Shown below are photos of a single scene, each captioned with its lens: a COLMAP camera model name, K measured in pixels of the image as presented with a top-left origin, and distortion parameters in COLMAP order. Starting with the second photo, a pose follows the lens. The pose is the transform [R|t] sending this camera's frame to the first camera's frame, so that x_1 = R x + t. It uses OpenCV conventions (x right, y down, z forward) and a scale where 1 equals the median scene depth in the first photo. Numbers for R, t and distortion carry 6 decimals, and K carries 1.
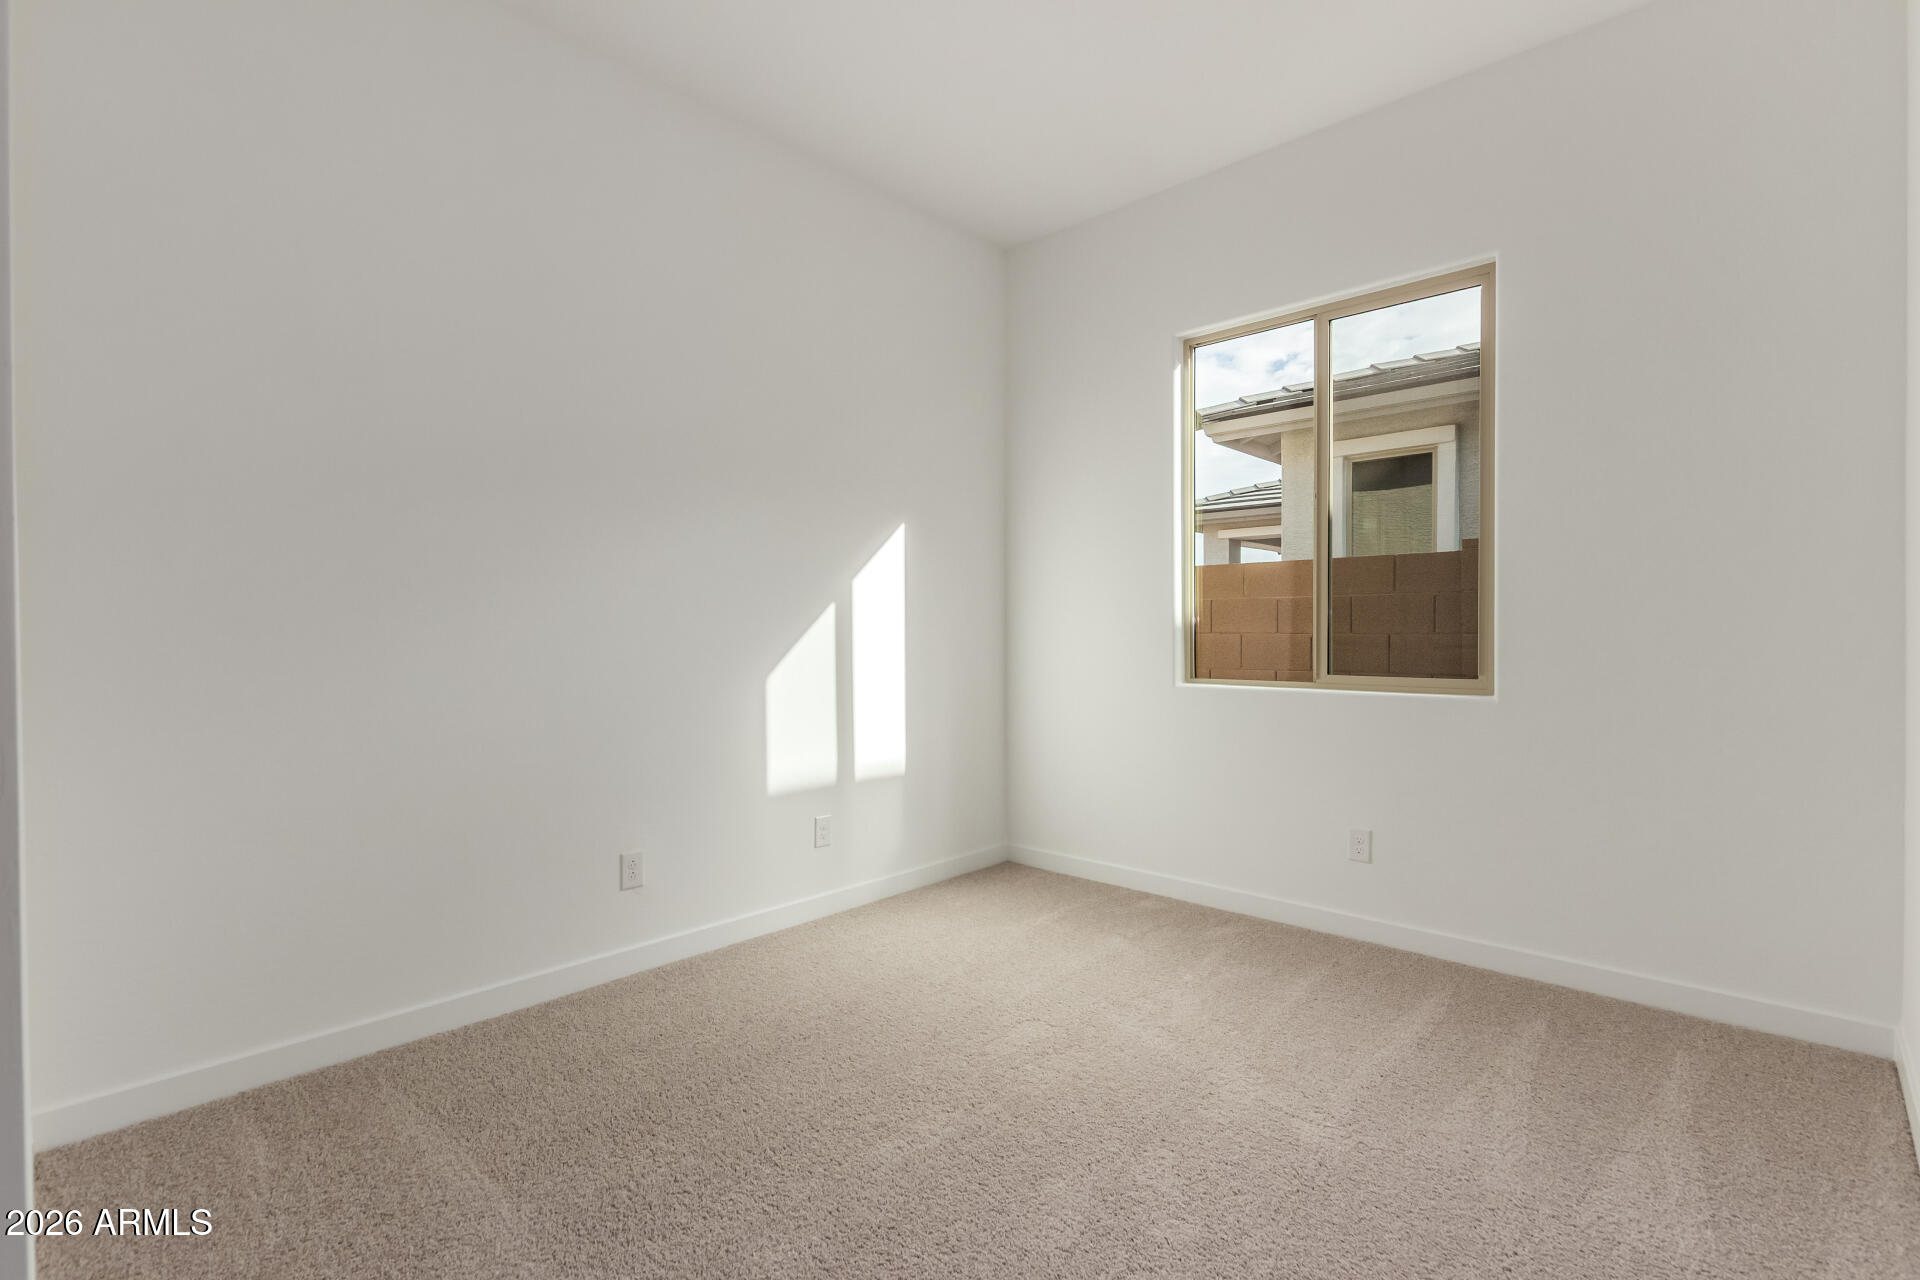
lens RADIAL K [[885.8, 0, 967.6], [0, 885.8, 639.6], [0, 0, 1]] dist [0.006602, -0.003673]
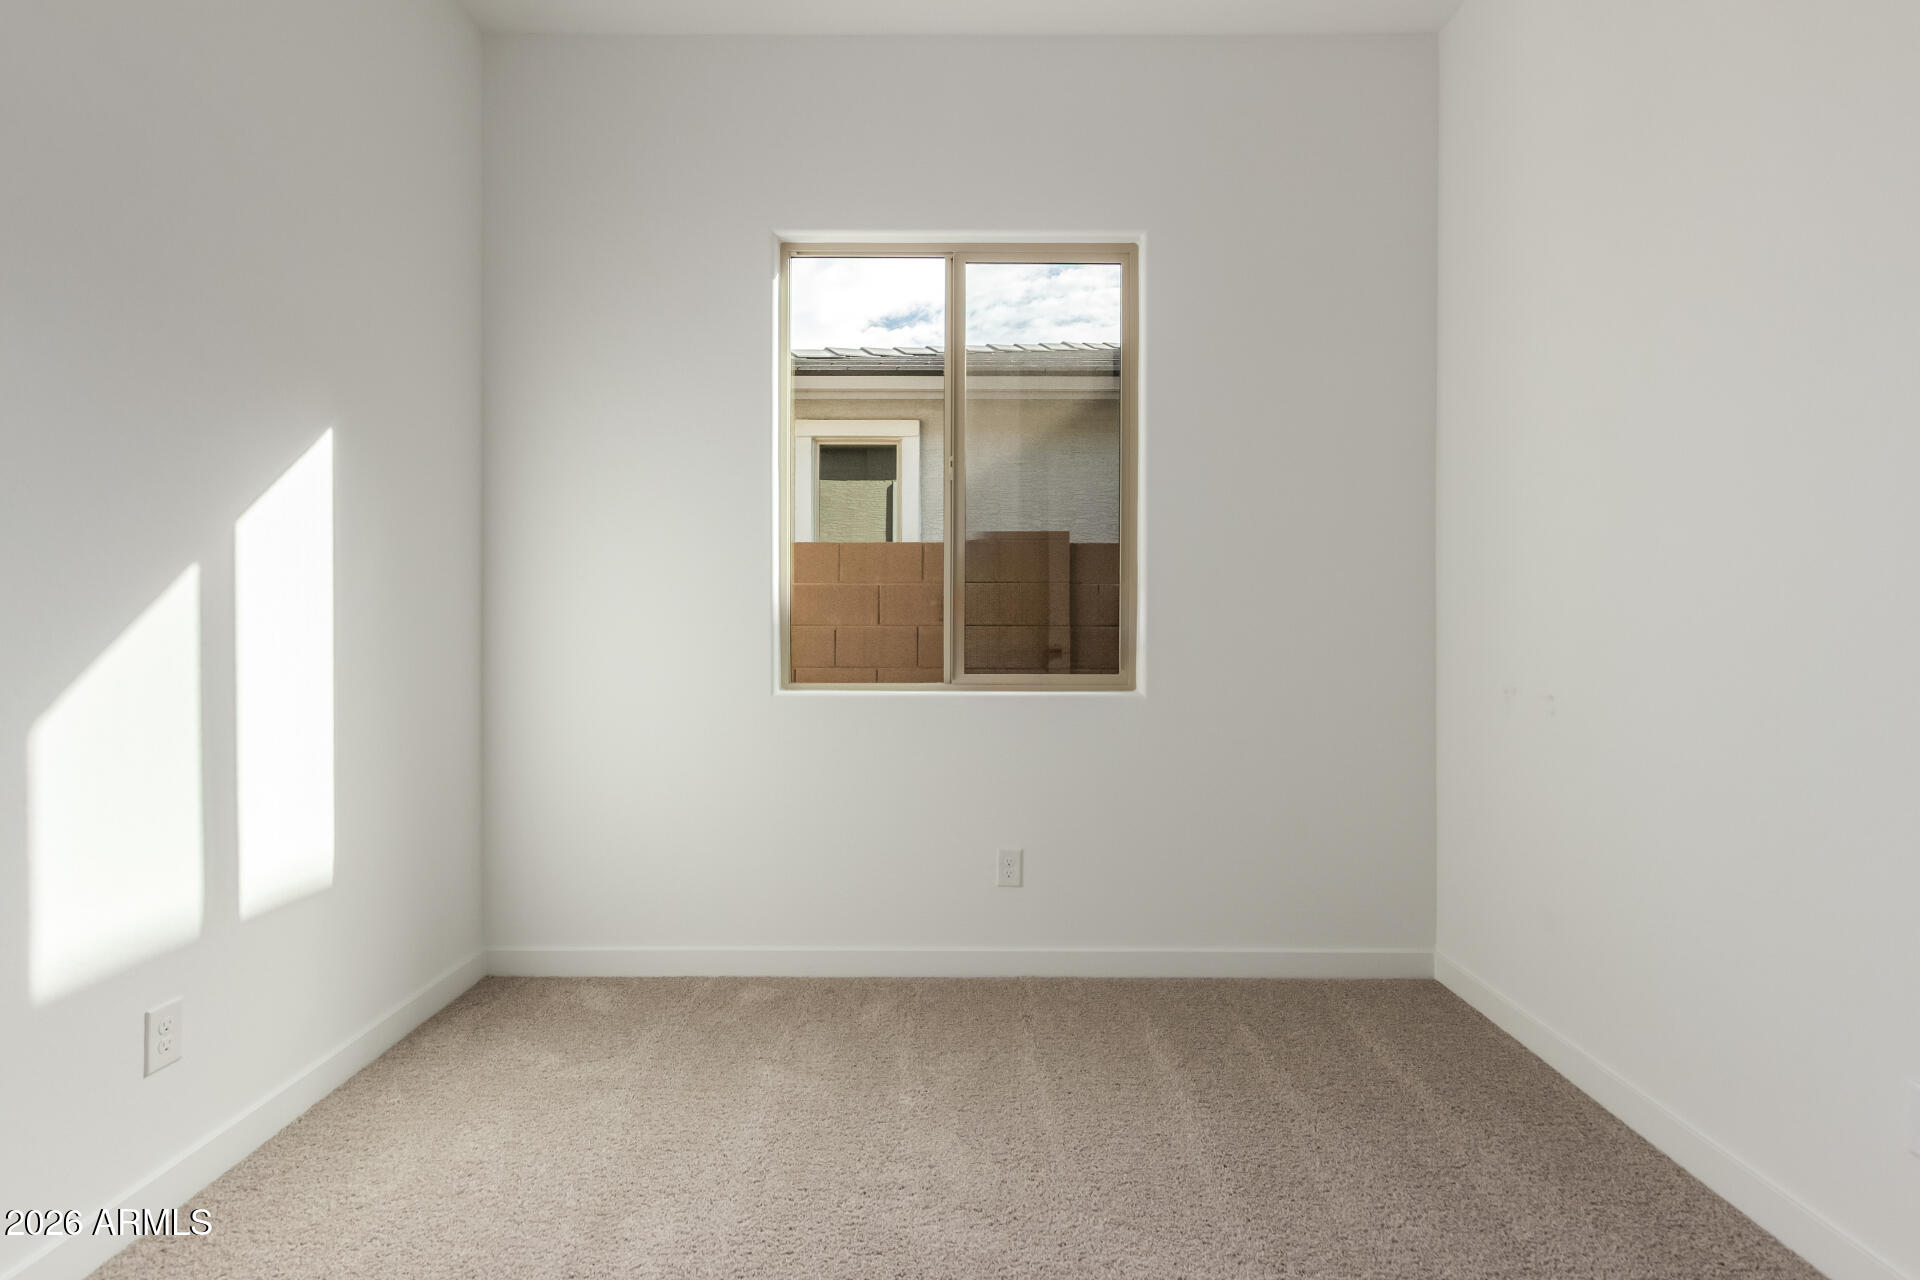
lens RADIAL K [[885.8, 0, 955.9], [0, 885.8, 625.1], [0, 0, 1]] dist [0.006602, -0.003673]
pose [[0.738828, 0.001040, 0.673893, -0.171334], [0.002299, 0.999989, -0.004063, -0.004333], [-0.673890, 0.004551, 0.738818, 0.353023]]
